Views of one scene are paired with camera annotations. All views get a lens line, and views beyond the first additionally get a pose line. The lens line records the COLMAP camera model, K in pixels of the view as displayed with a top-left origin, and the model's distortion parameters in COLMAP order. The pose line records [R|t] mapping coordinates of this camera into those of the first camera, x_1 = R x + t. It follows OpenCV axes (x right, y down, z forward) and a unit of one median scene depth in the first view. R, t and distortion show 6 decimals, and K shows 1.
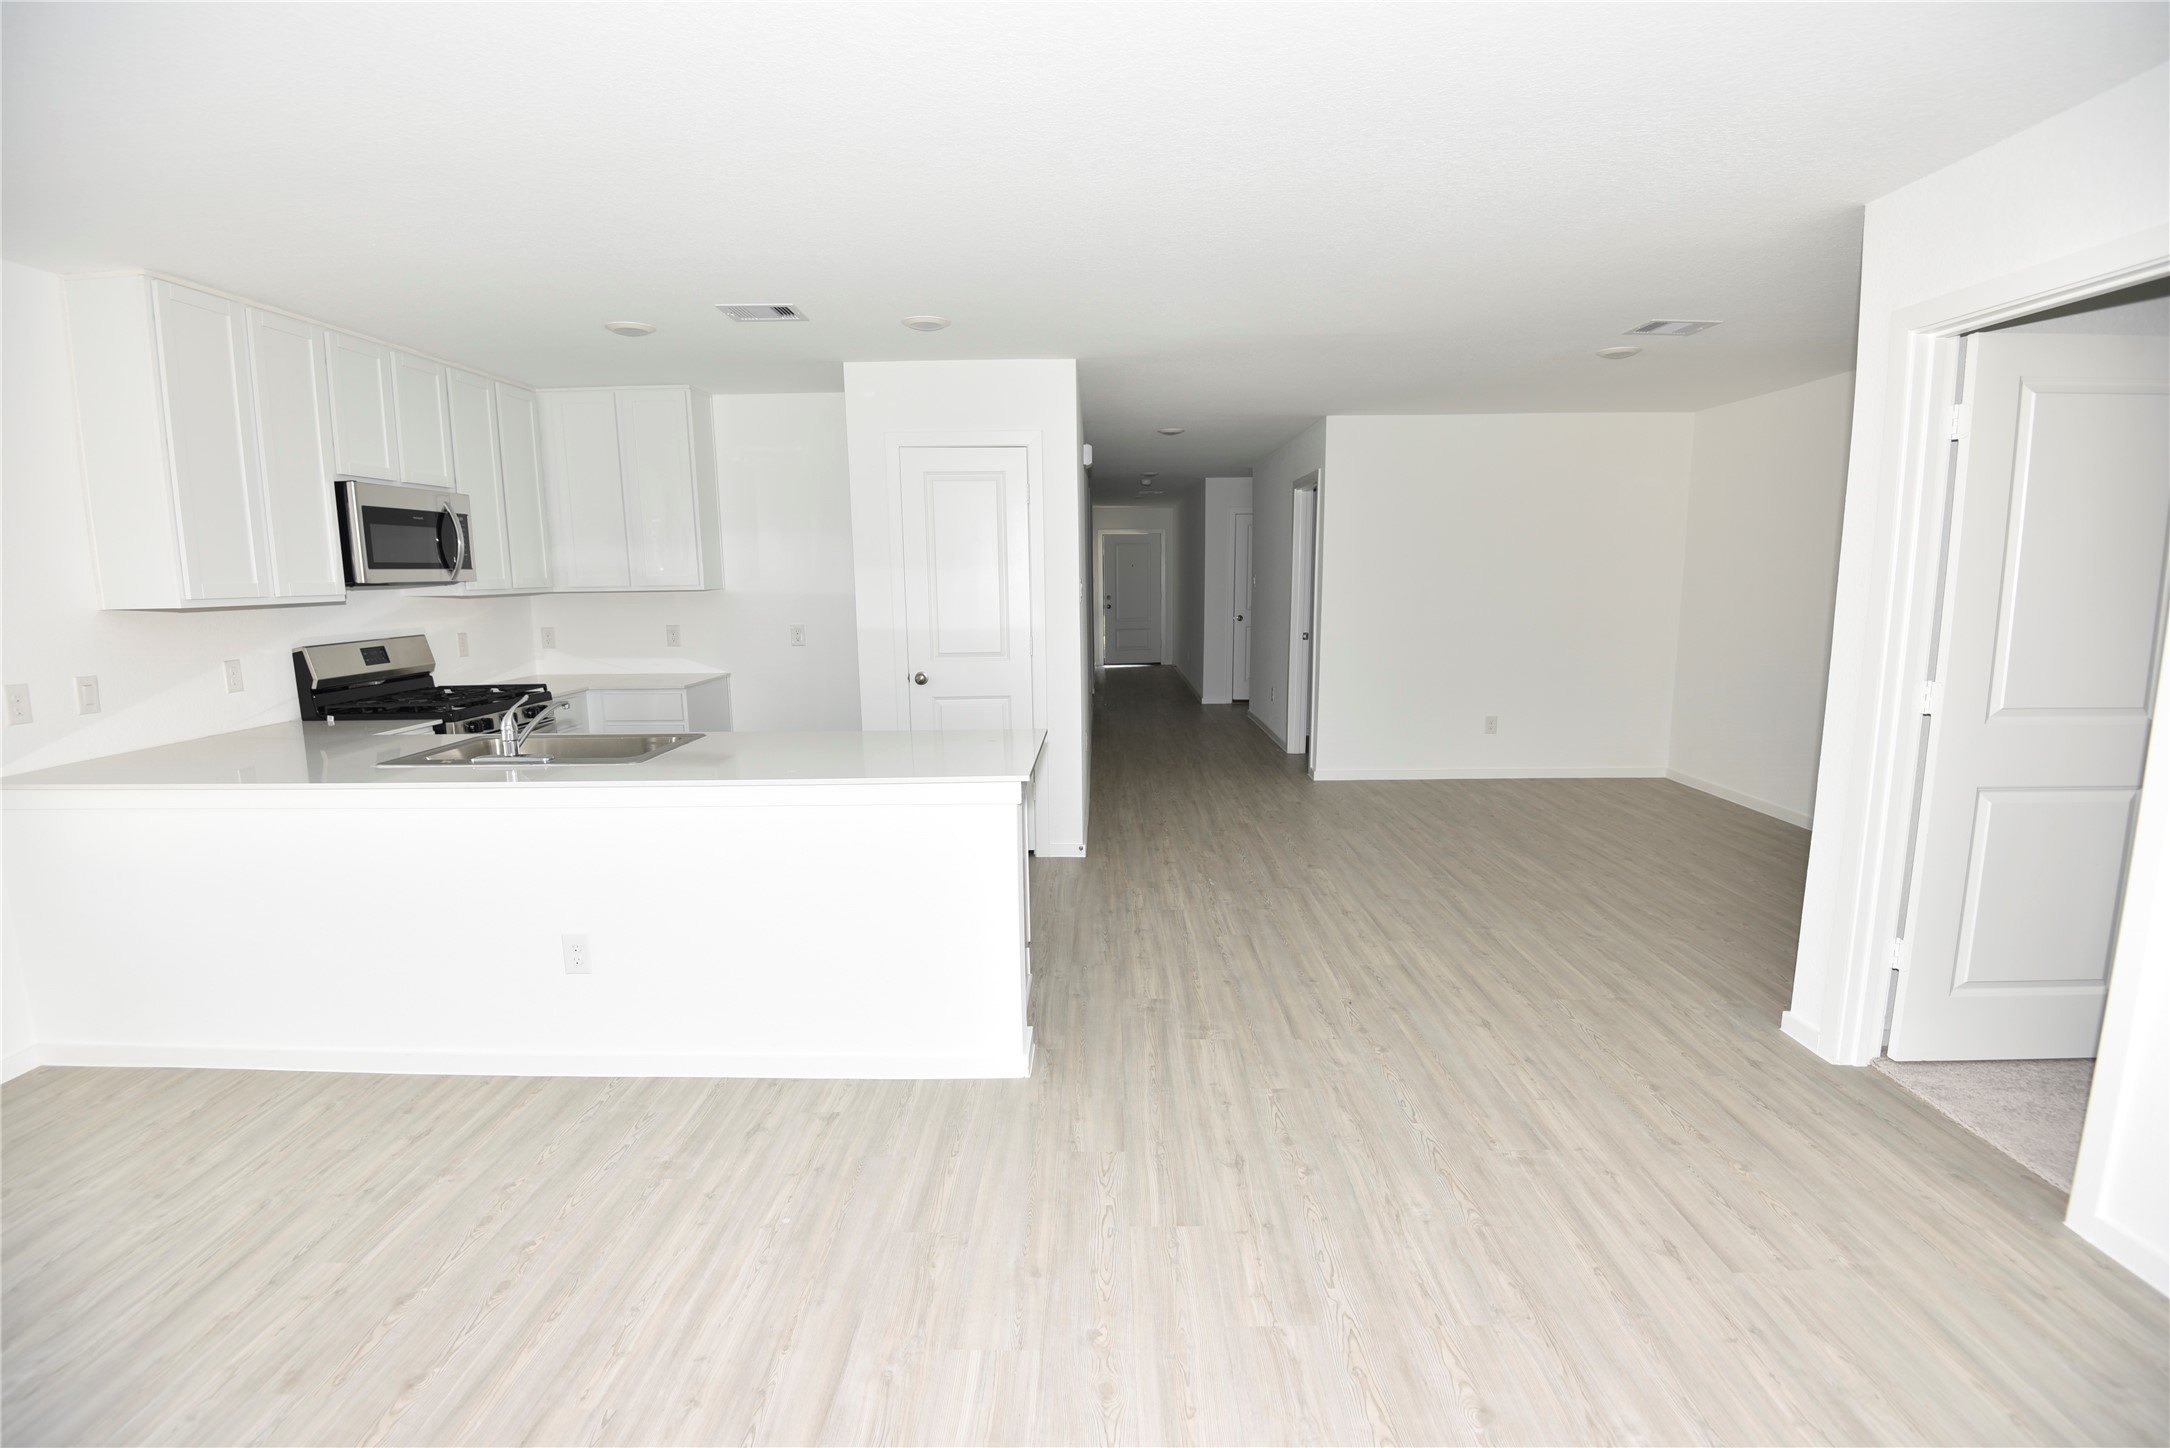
lens RADIAL K [[1005.8, 0, 1086.5], [0, 1005.8, 734.5], [0, 0, 1]] dist [-0.024926, -0.010875]
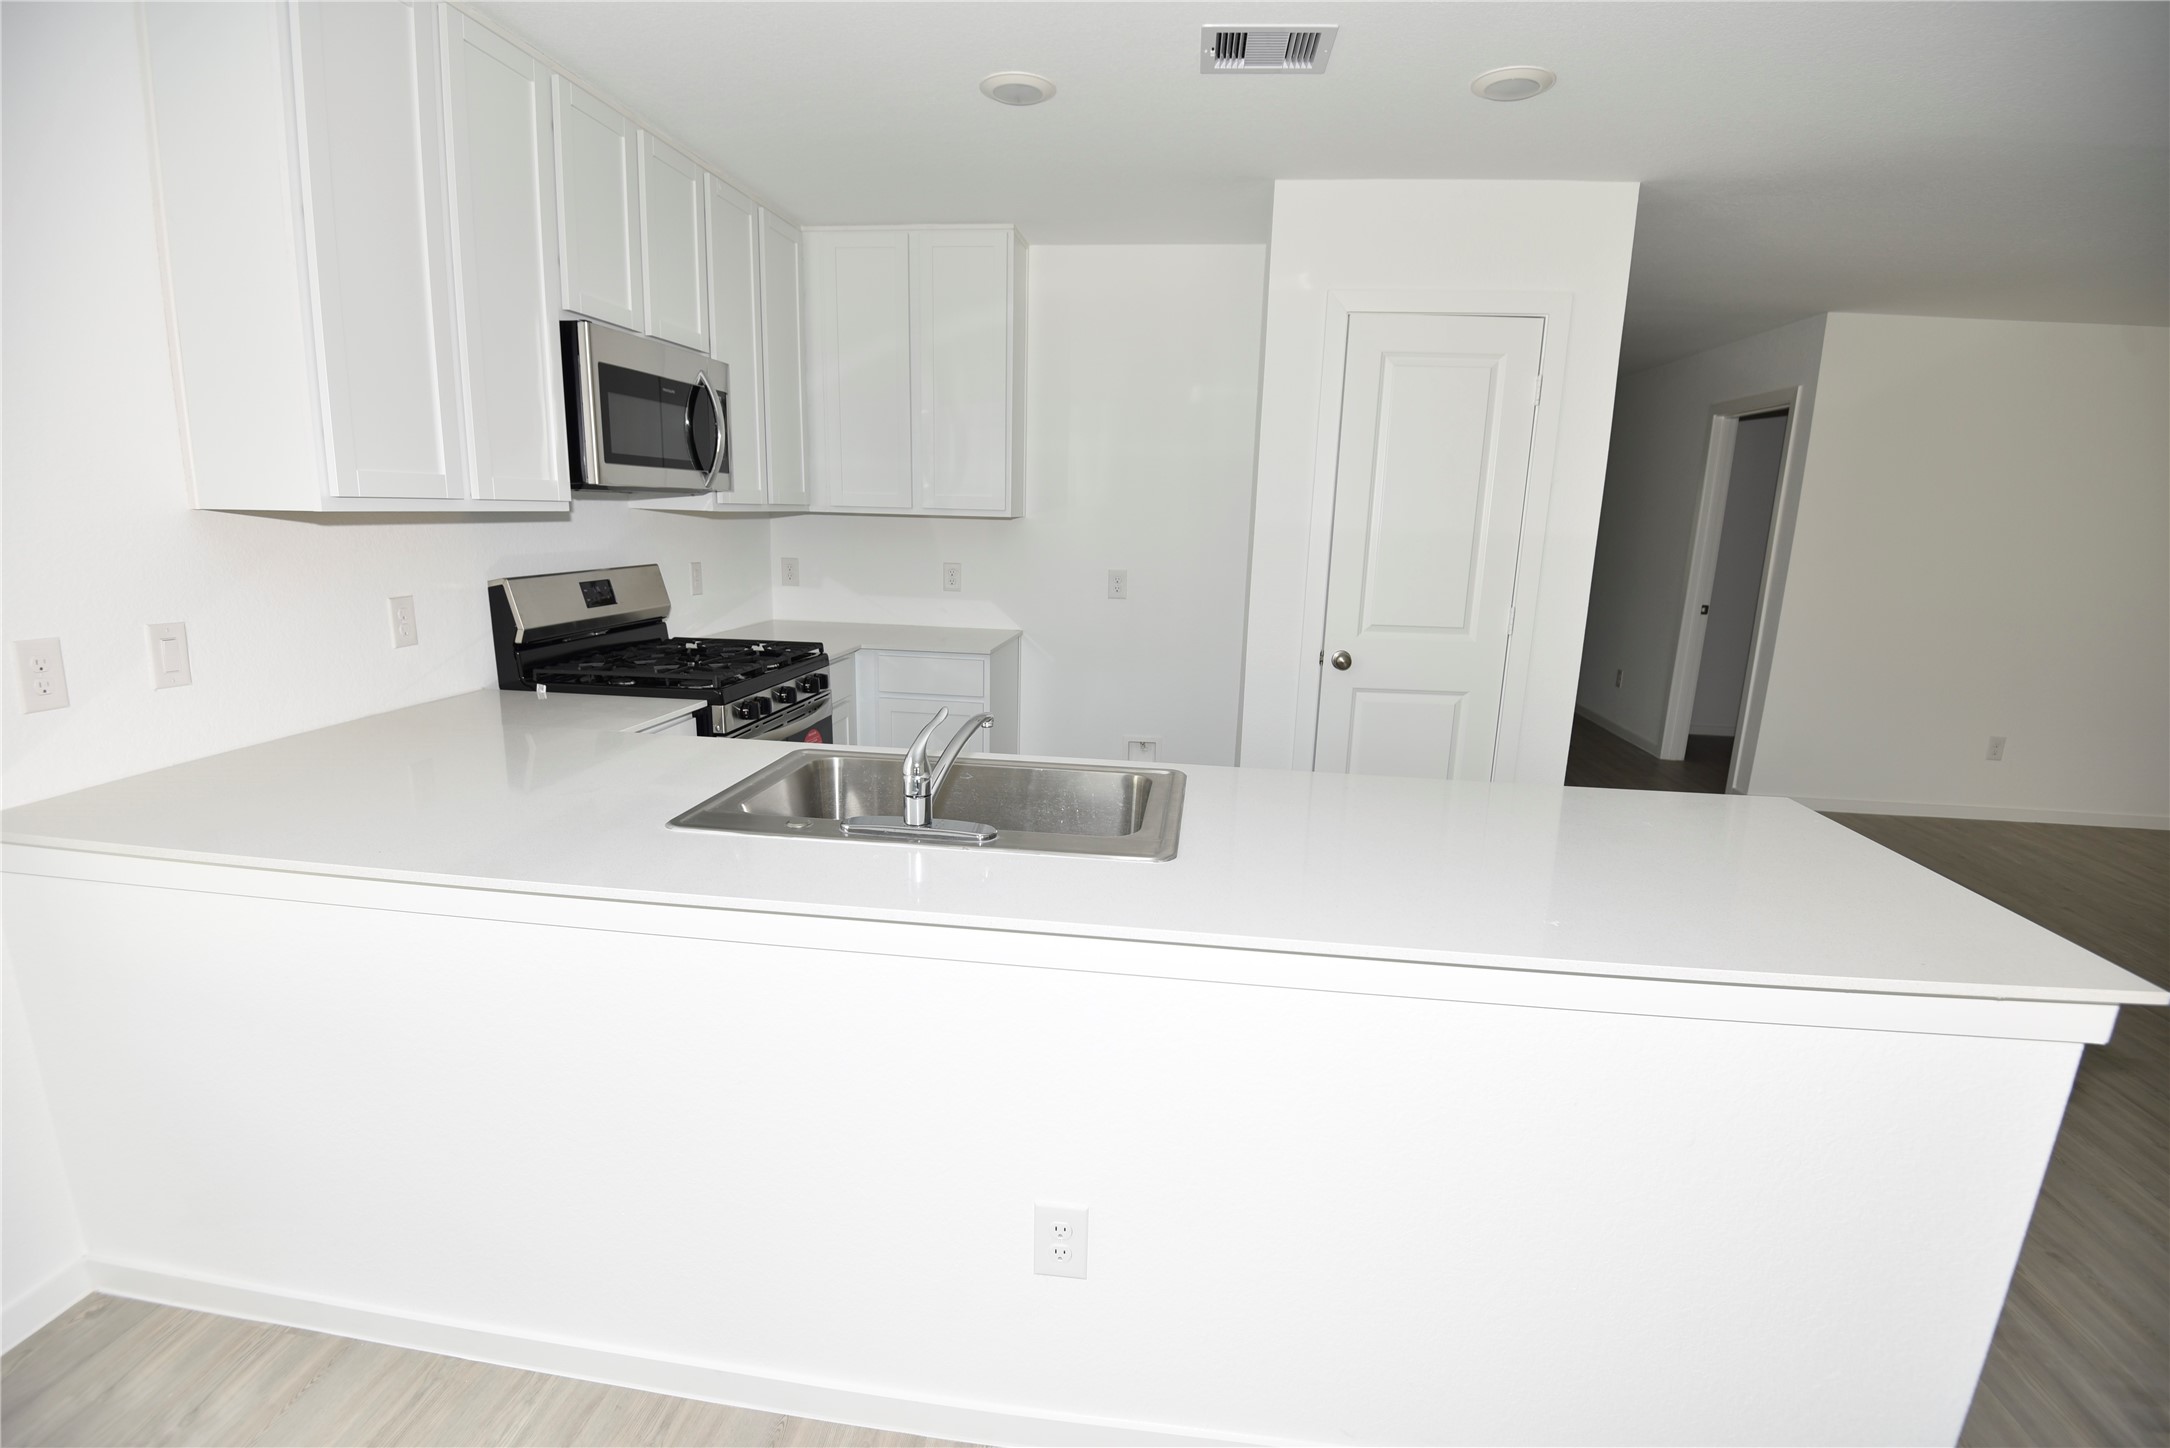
lens RADIAL K [[1007.2, 0, 1085.1], [0, 1007.2, 734.5], [0, 0, 1]] dist [-0.014067, -0.018118]
pose [[0.992356, 0.062116, -0.106636, -0.326633], [-0.055828, 0.996577, 0.060976, -0.046879], [0.110058, -0.054557, 0.992427, 0.367296]]
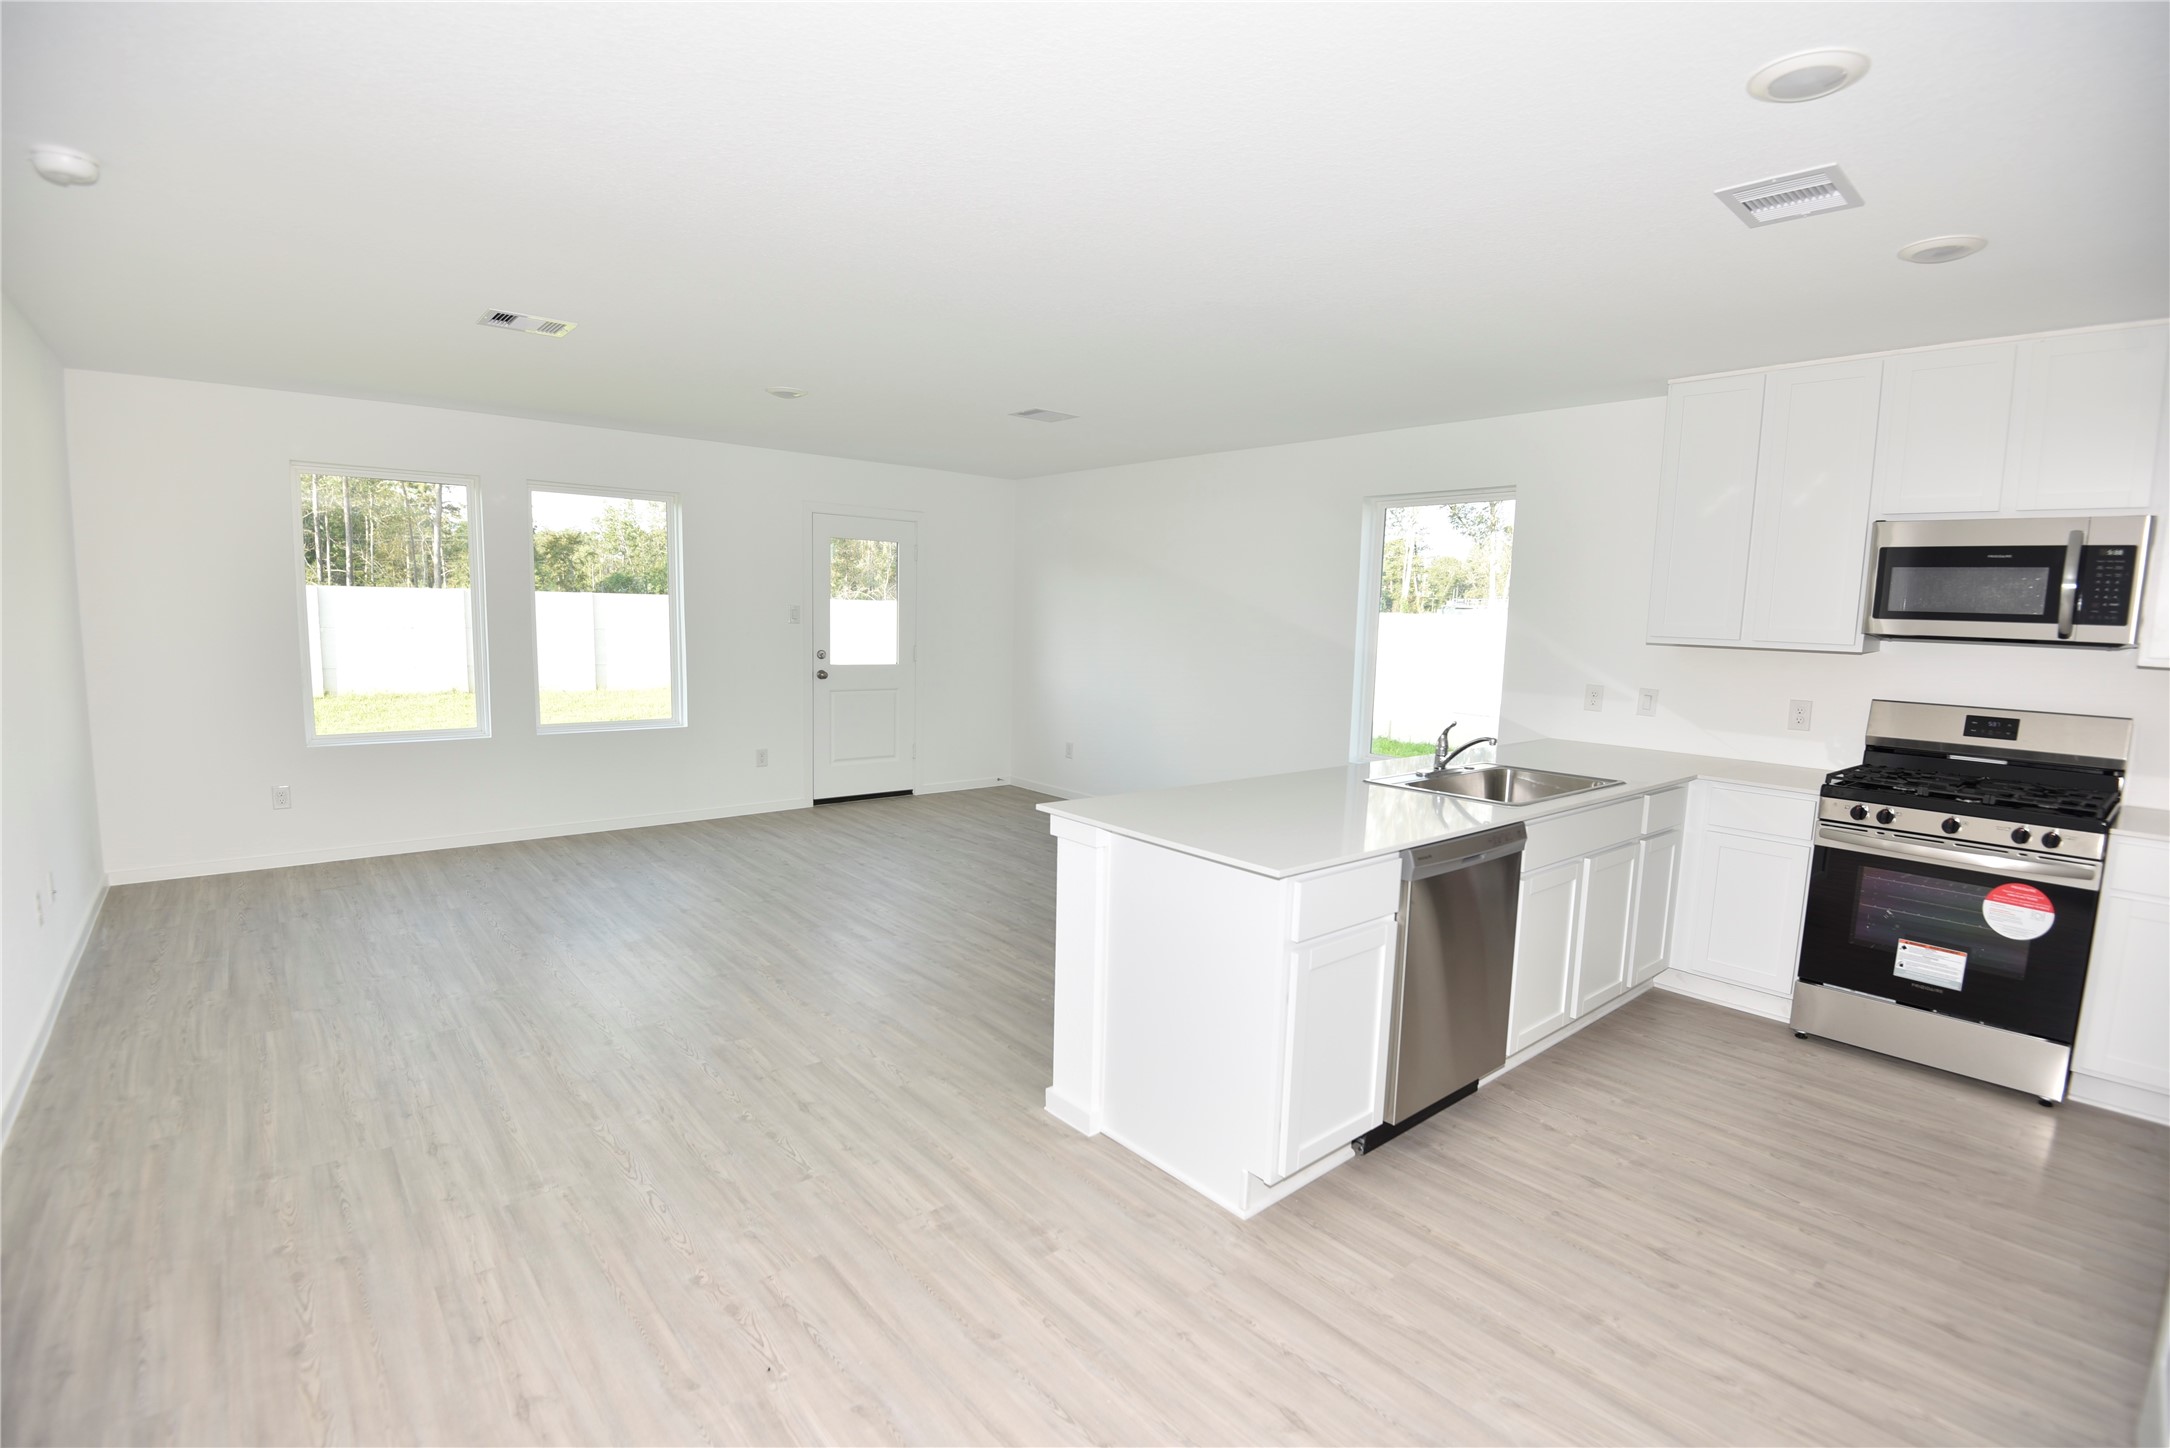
lens RADIAL K [[1007.2, 0, 1085.1], [0, 1007.2, 734.5], [0, 0, 1]] dist [-0.014067, -0.018118]
pose [[-0.753335, 0.074102, -0.653449, 0.386045], [-0.121154, 0.960986, 0.248650, -0.196109], [0.646381, 0.266484, -0.714967, 1.168499]]
